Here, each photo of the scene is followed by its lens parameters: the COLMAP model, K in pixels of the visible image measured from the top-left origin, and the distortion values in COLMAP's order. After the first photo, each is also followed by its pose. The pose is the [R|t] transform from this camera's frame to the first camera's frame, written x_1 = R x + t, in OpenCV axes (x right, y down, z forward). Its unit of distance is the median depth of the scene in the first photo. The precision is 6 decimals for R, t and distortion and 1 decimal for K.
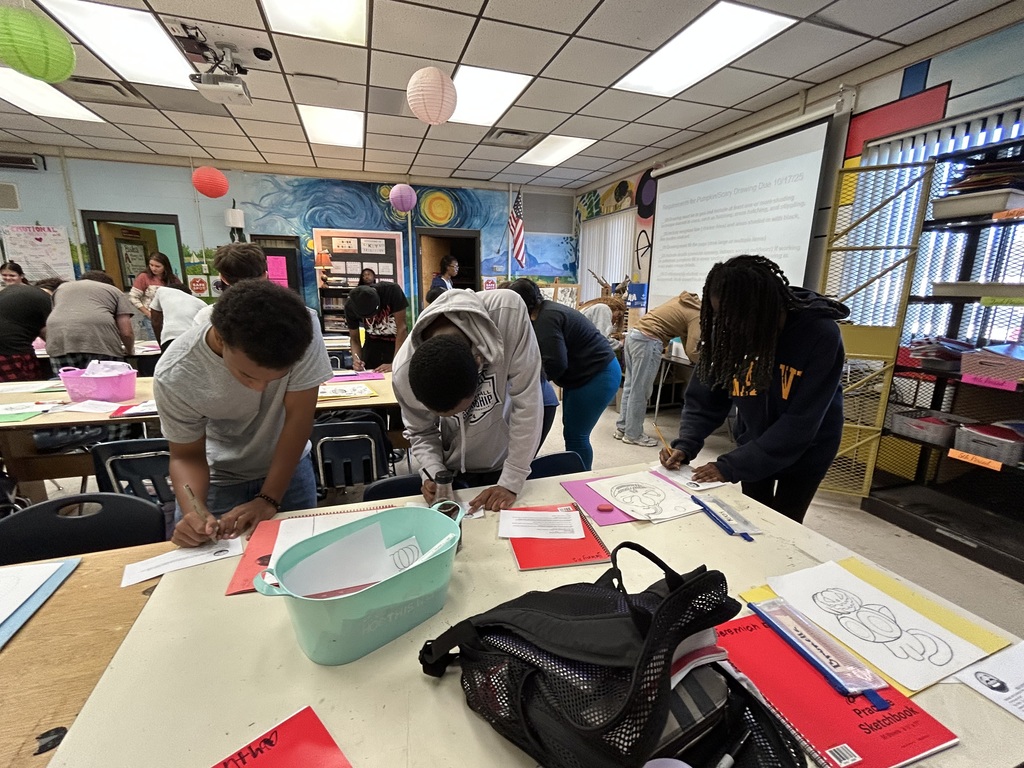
lens RADIAL K [[449.5, 0, 512.0], [0, 449.5, 384.0], [0, 0, 1]] dist [-0.000018, 0.006850]
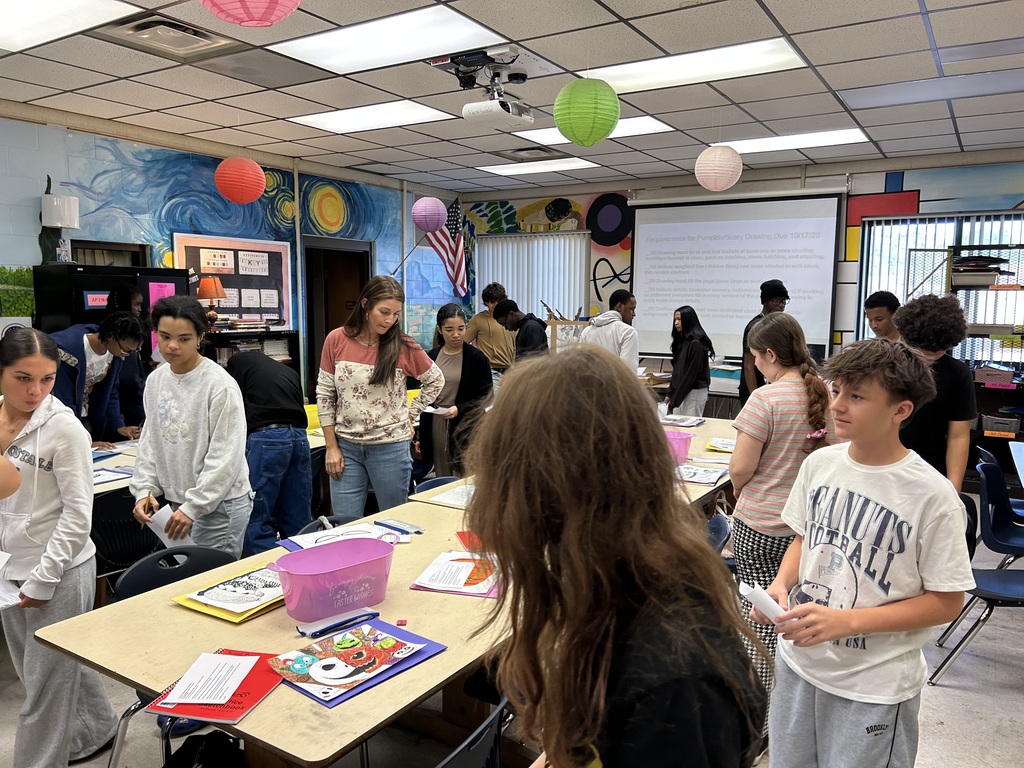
lens RADIAL K [[756.3, 0, 513.5], [0, 756.3, 384.5], [0, 0, 1]] dist [0.071790, -0.073646]
pose [[0.773163, -0.076003, 0.629637, -0.762415], [0.137357, 0.989296, -0.049250, -0.041574], [-0.619155, 0.124563, 0.775327, -0.023640]]
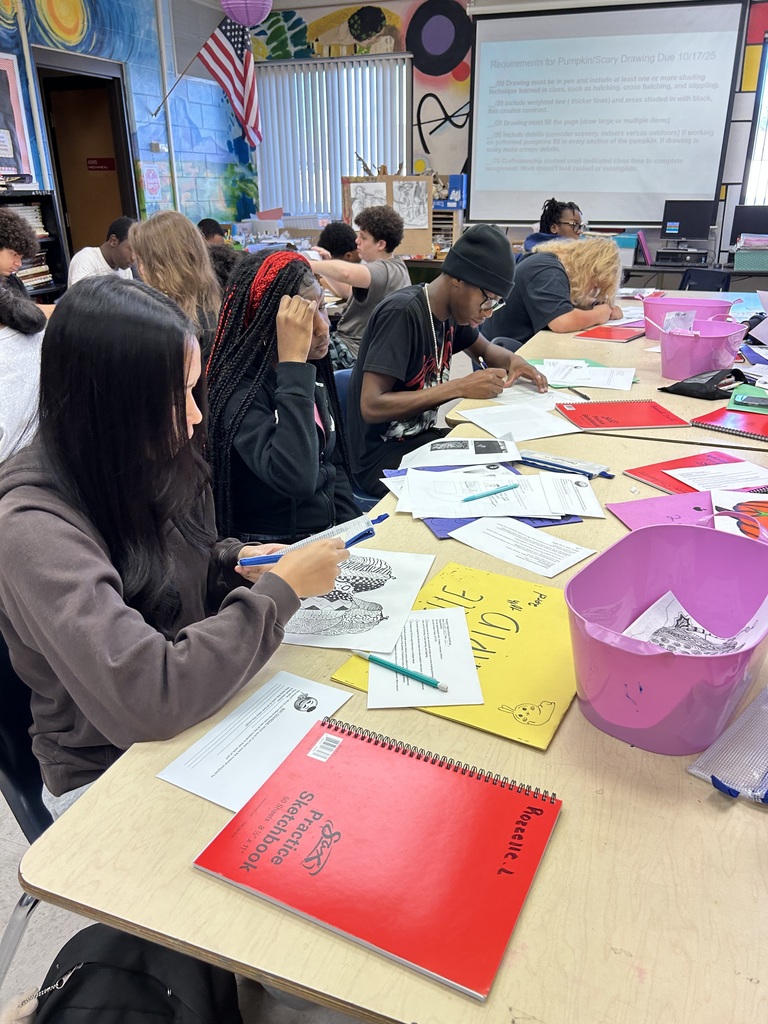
lens RADIAL K [[768.0, 0, 376.5], [0, 768.0, 502.7], [0, 0, 1]] dist [0.041235, -0.048609]
pose [[0.630464, -0.308545, 0.712261, -0.758522], [0.179421, 0.950681, 0.253010, -0.054024], [-0.755198, -0.031720, 0.654729, 0.242442]]
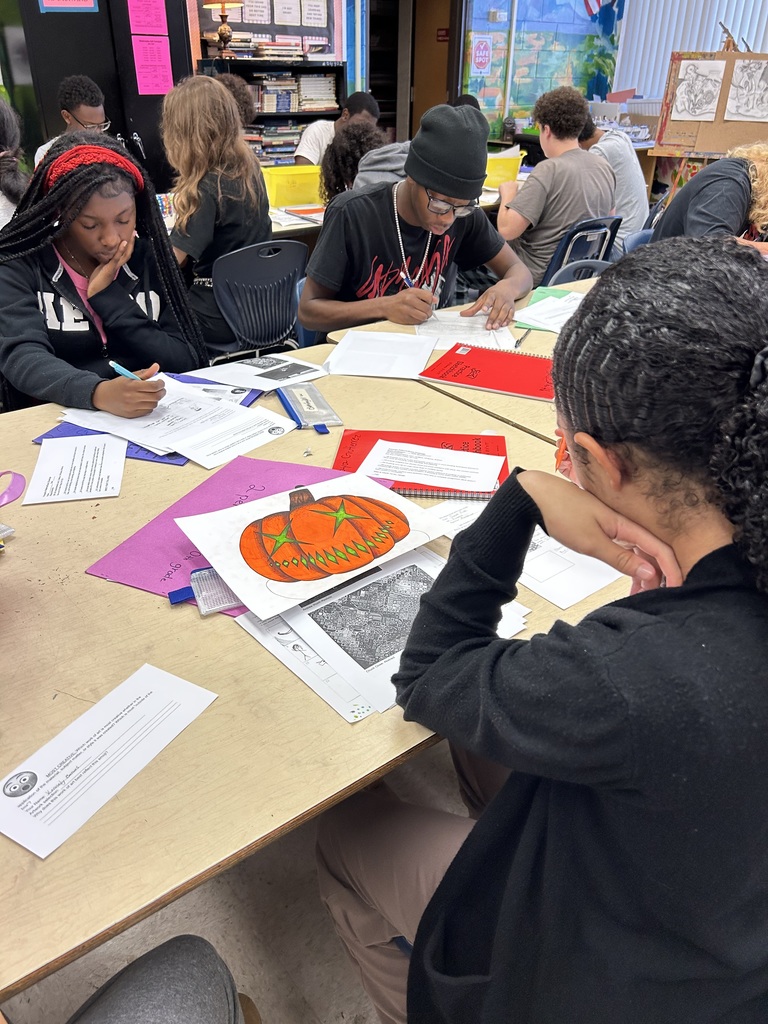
lens RADIAL K [[768.0, 0, 376.5], [0, 768.0, 502.7], [0, 0, 1]] dist [0.041235, -0.048609]
pose [[0.944577, -0.160546, 0.286356, -0.574587], [0.065973, 0.947299, 0.313485, -0.030782], [-0.321593, -0.277219, 0.905388, 0.147679]]
